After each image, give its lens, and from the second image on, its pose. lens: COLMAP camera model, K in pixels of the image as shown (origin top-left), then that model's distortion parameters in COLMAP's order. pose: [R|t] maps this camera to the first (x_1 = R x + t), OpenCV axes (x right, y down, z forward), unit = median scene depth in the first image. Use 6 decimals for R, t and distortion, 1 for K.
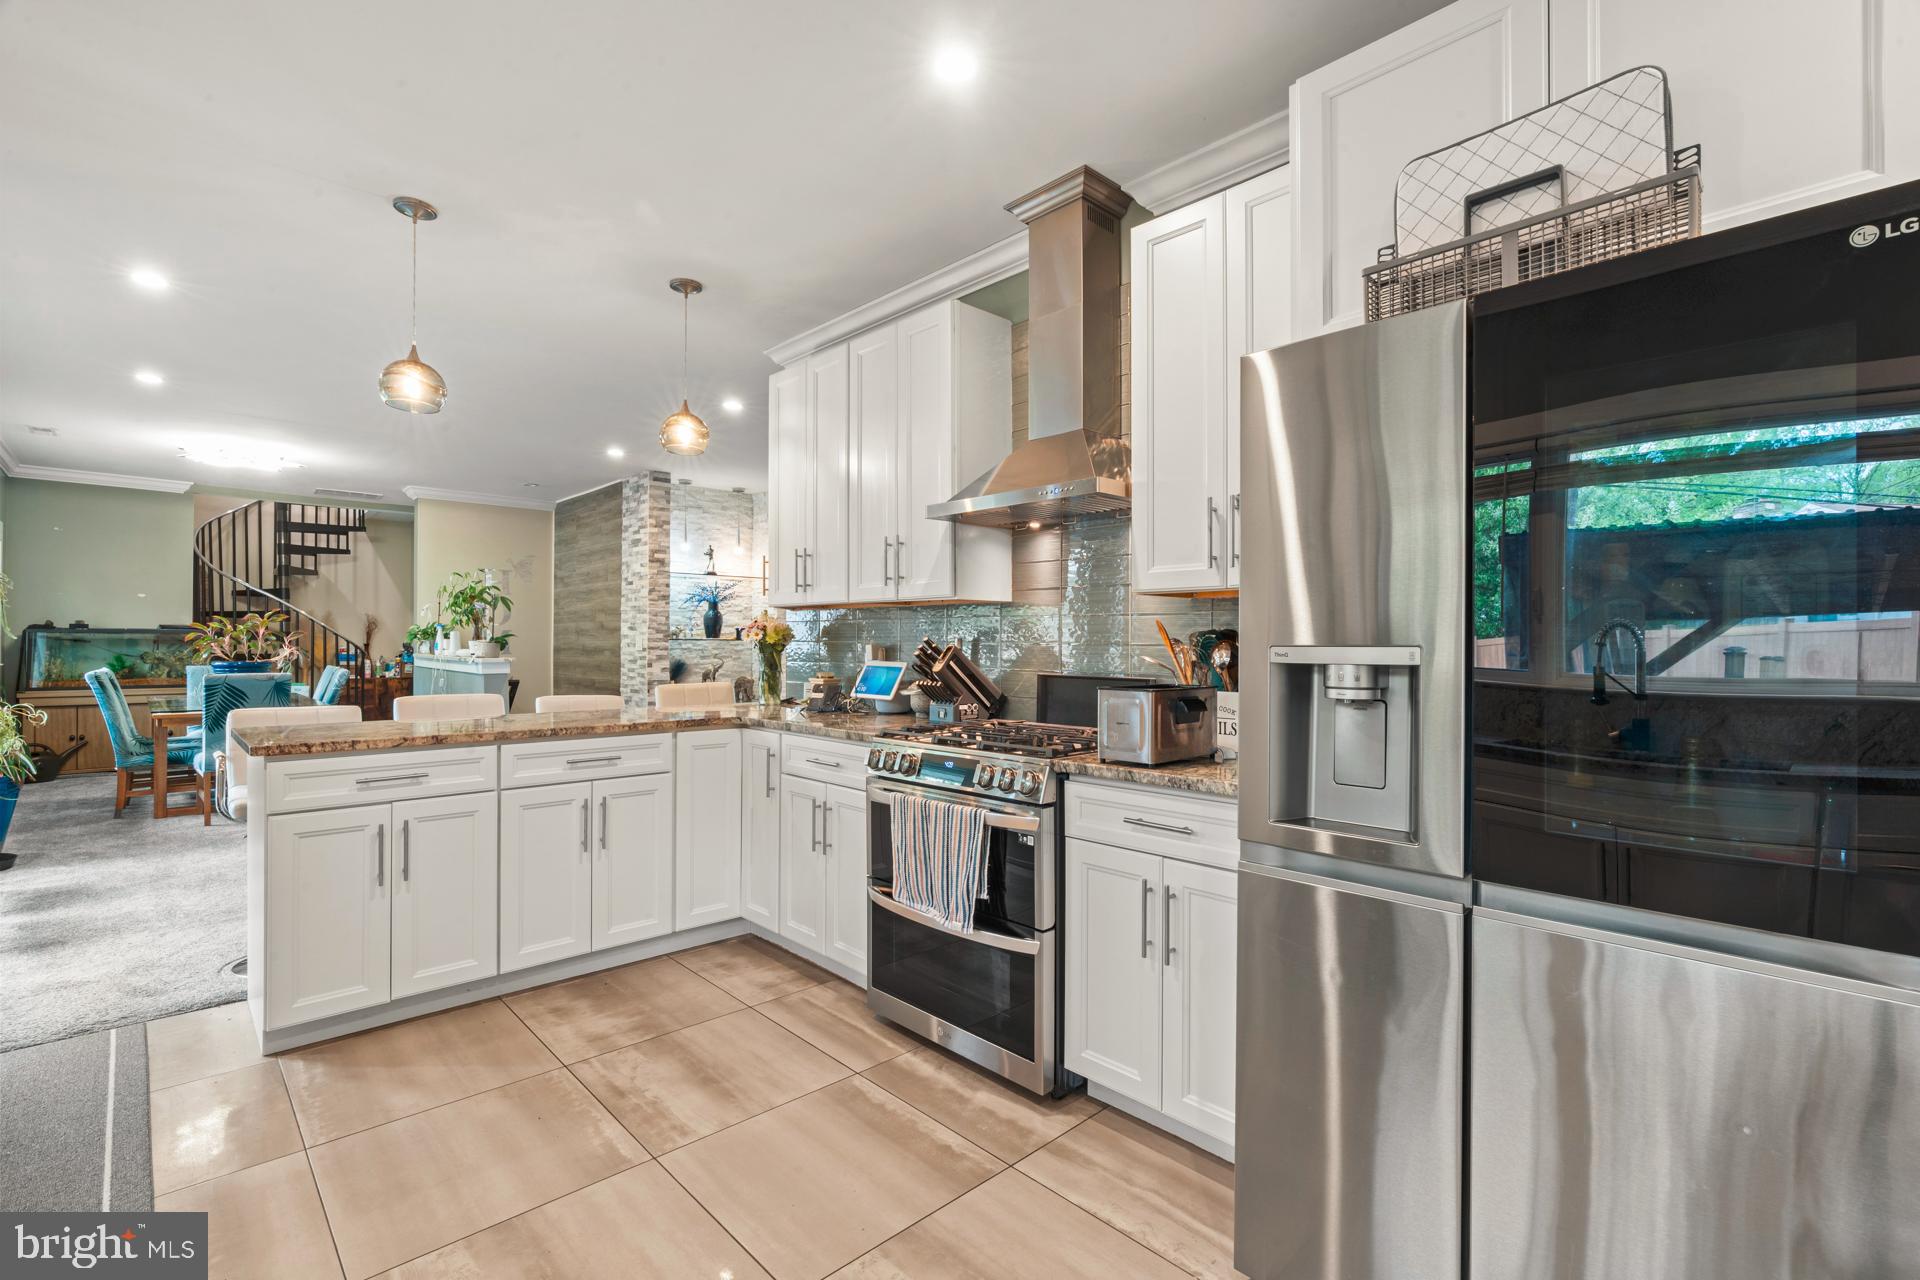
lens RADIAL K [[861.5, 0, 966.2], [0, 861.5, 643.7], [0, 0, 1]] dist [-0.003650, 0.000887]
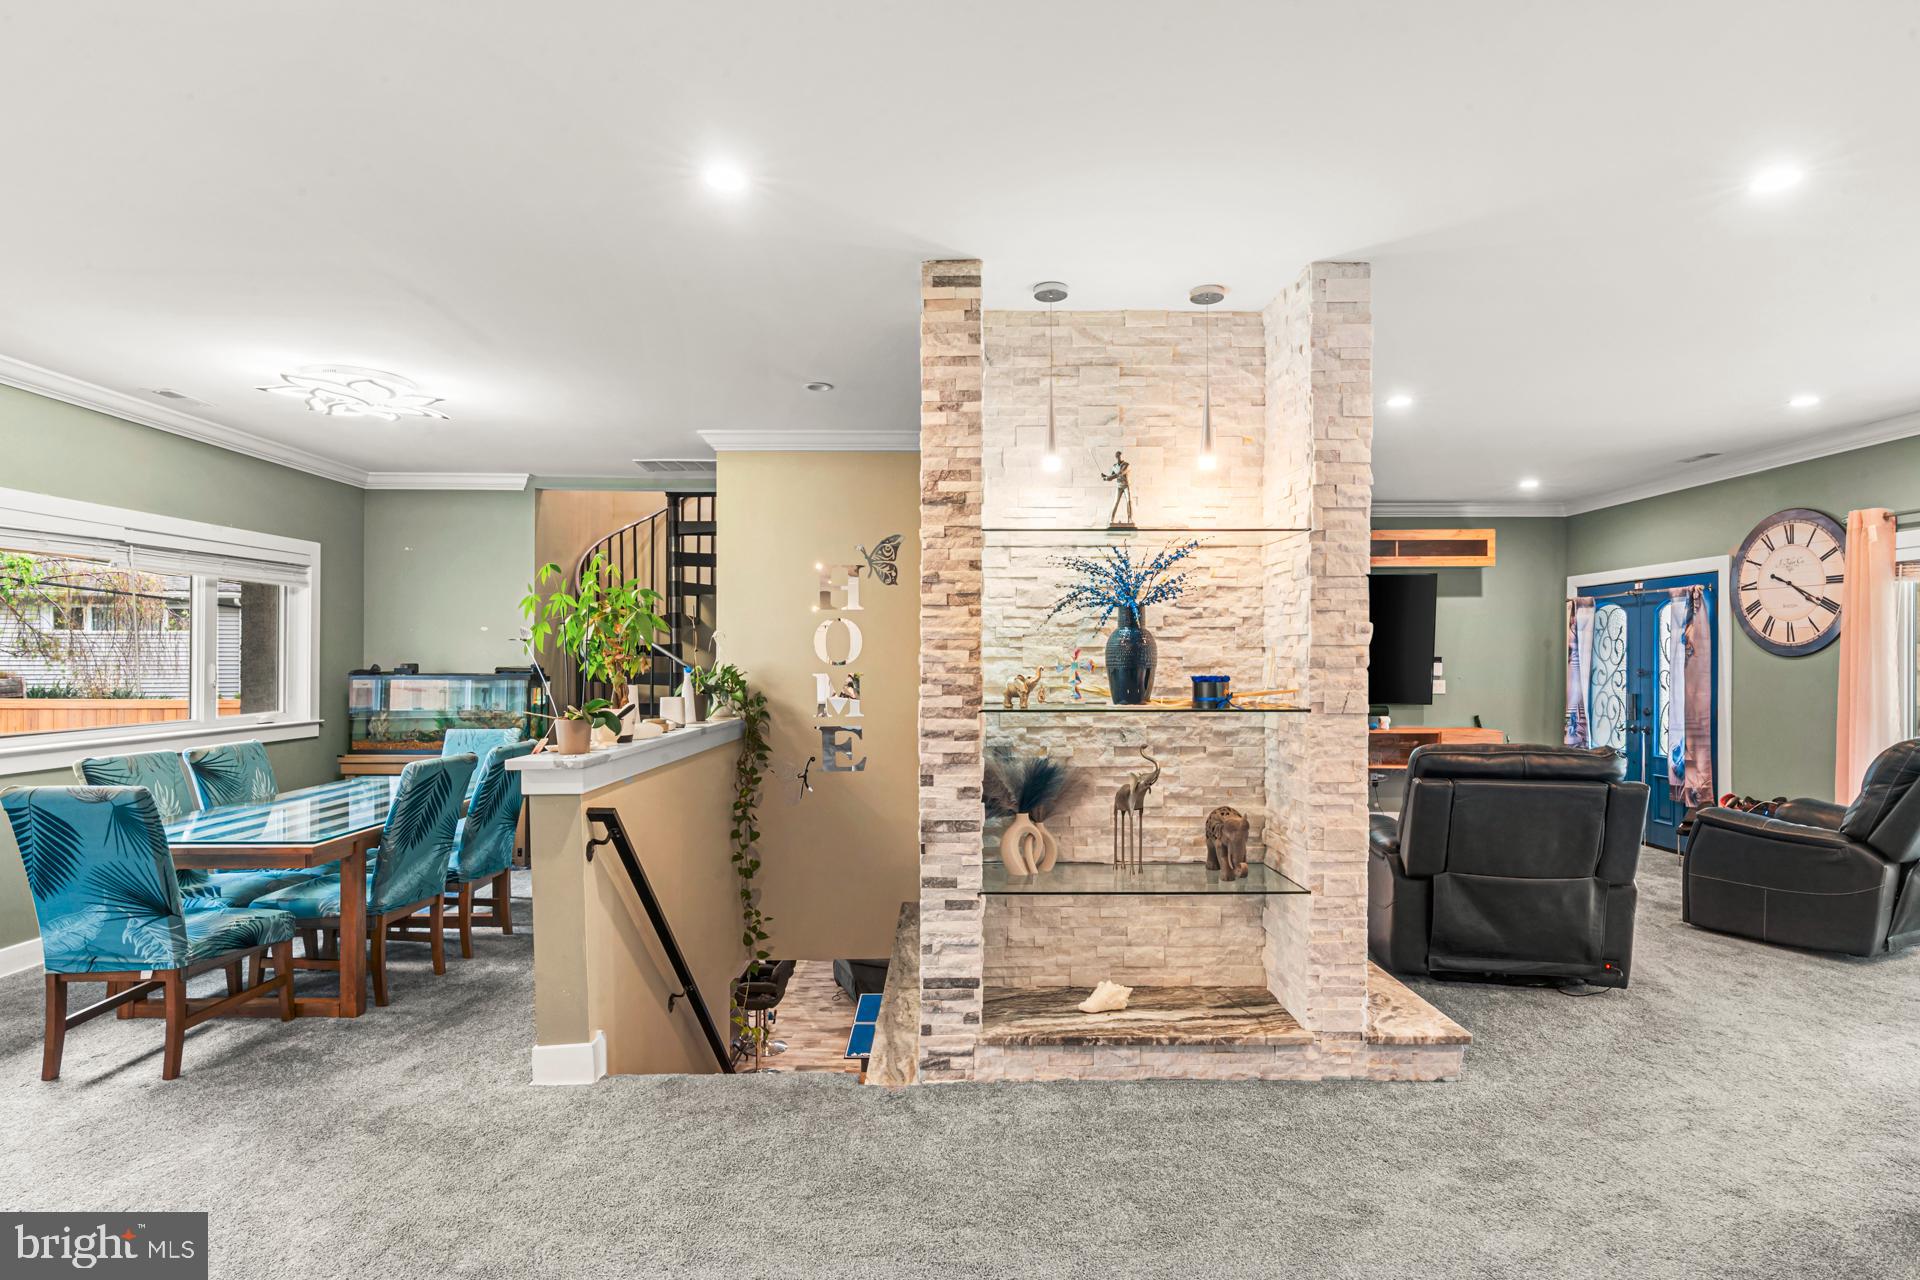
lens RADIAL K [[968.0, 0, 958.7], [0, 968.0, 663.0], [0, 0, 1]] dist [0.000164, 0.000527]
pose [[0.730154, -0.002606, -0.683277, -0.069253], [0.002114, 0.999997, -0.001555, -0.025374], [0.683279, -0.000309, 0.730157, 0.703508]]
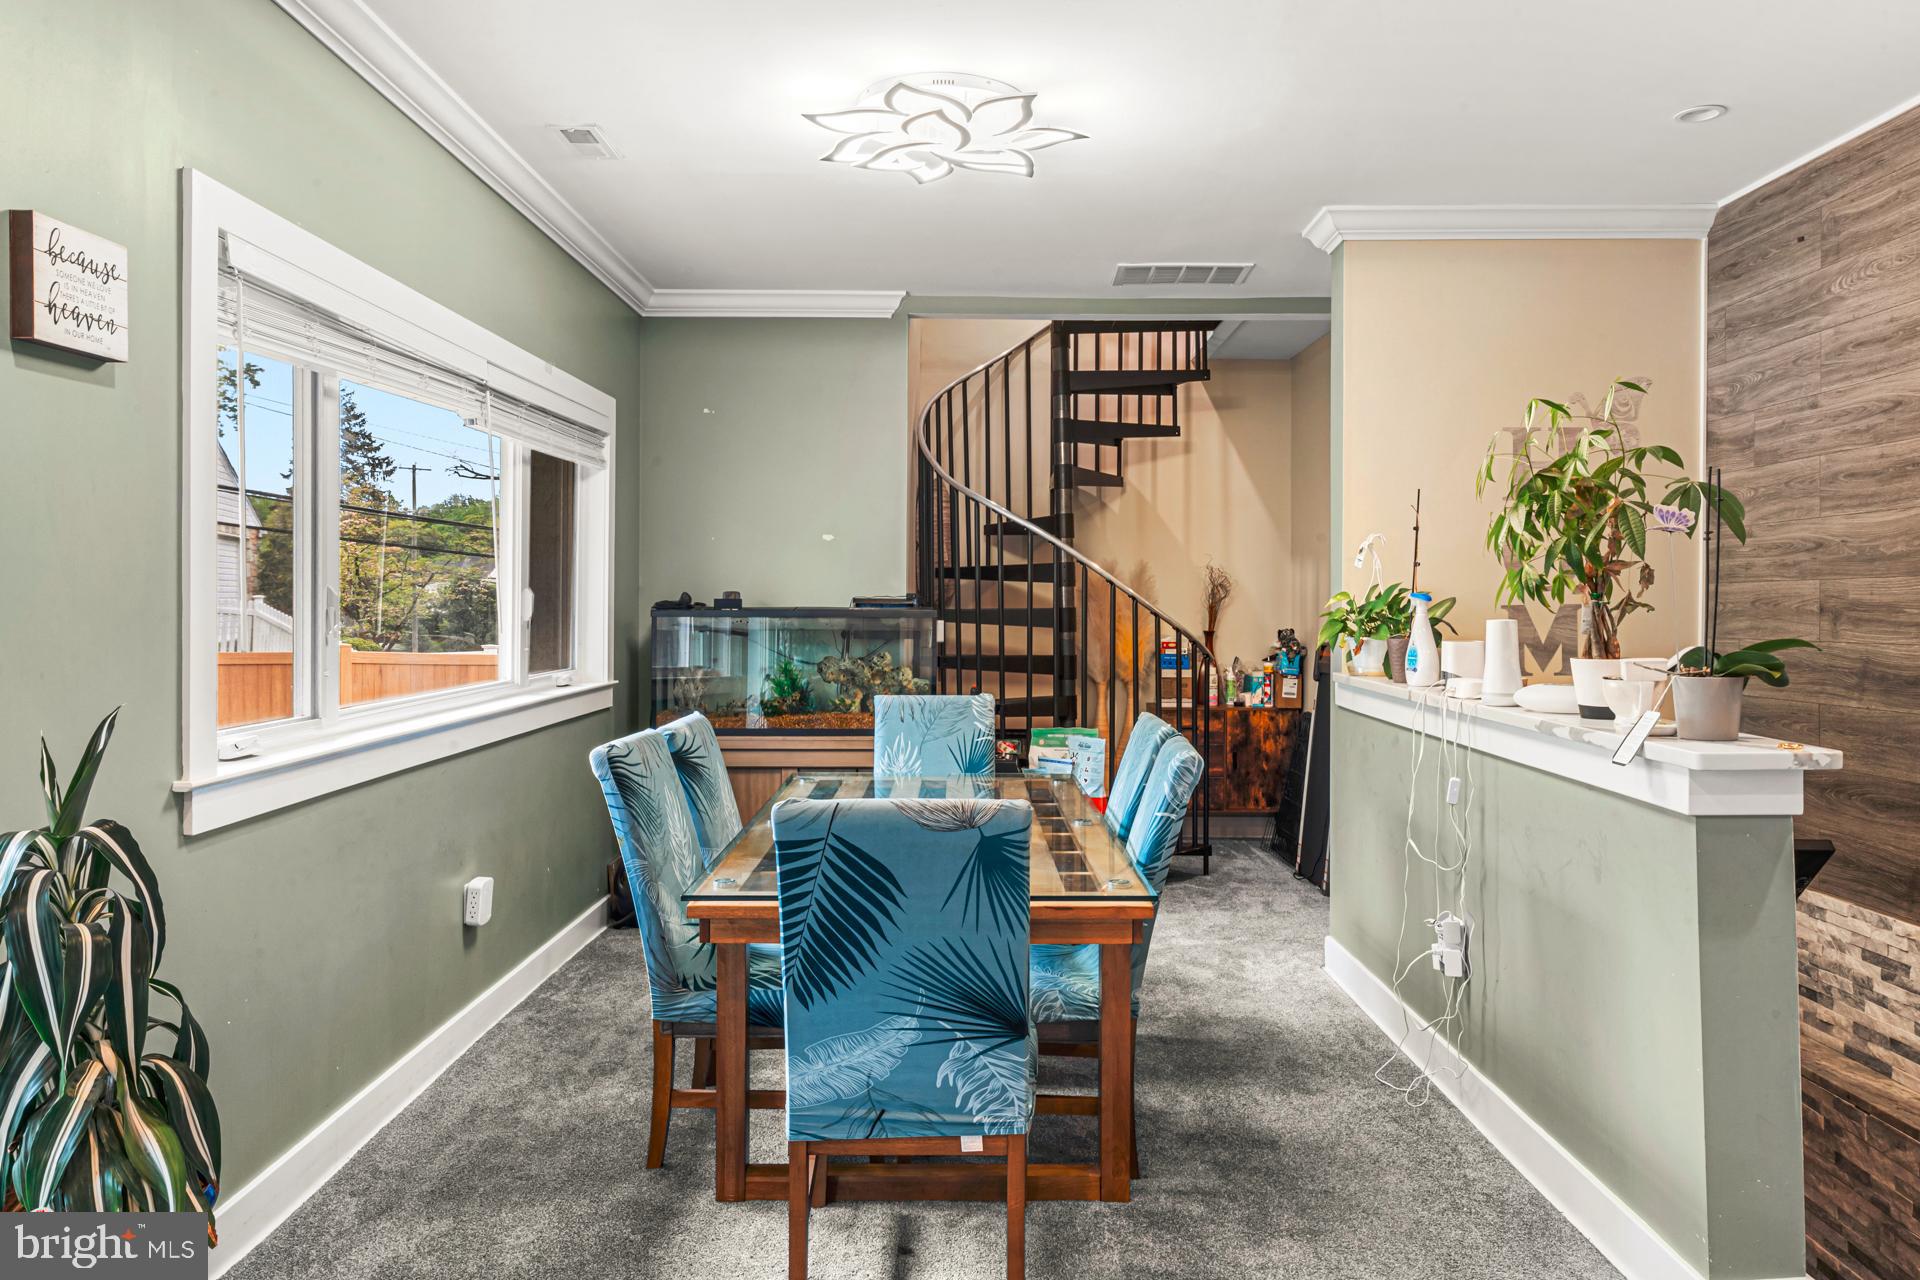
lens RADIAL K [[1370.1, 0, 960.3], [0, 1370.1, 607.0], [0, 0, 1]] dist [0.004084, 0.000608]
pose [[0.719886, -0.001157, -0.694091, -0.396560], [0.002413, 0.999997, 0.000836, -0.018803], [0.694088, -0.002277, 0.719886, 0.530751]]
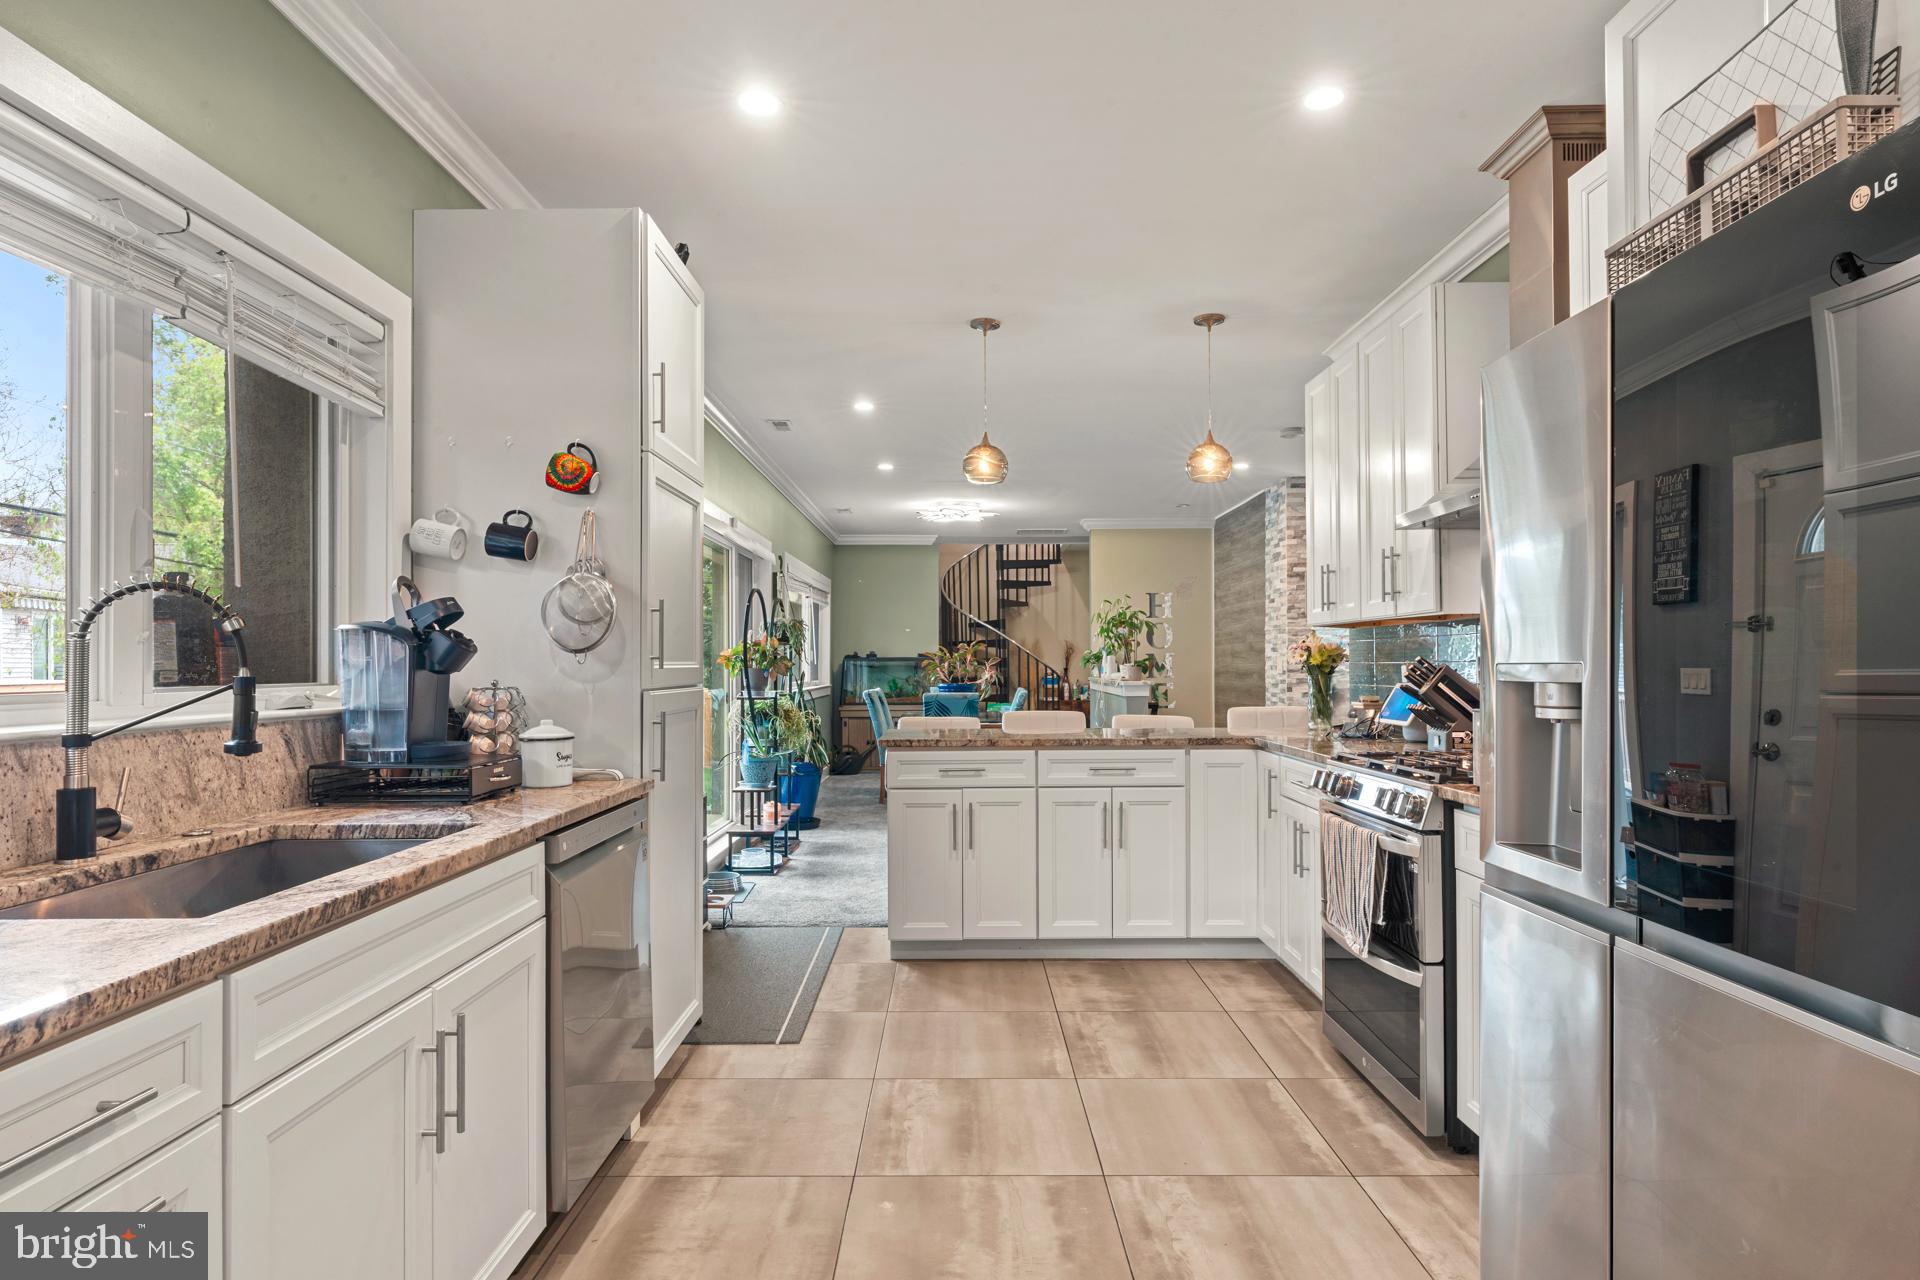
lens RADIAL K [[1061.8, 0, 949.8], [0, 1061.8, 662.4], [0, 0, 1]] dist [0.003198, 0.001584]
pose [[0.718469, -0.010407, -0.695481, 0.160004], [0.007914, 0.999946, -0.006787, 0.001001], [0.695514, -0.000628, 0.718512, -0.064027]]
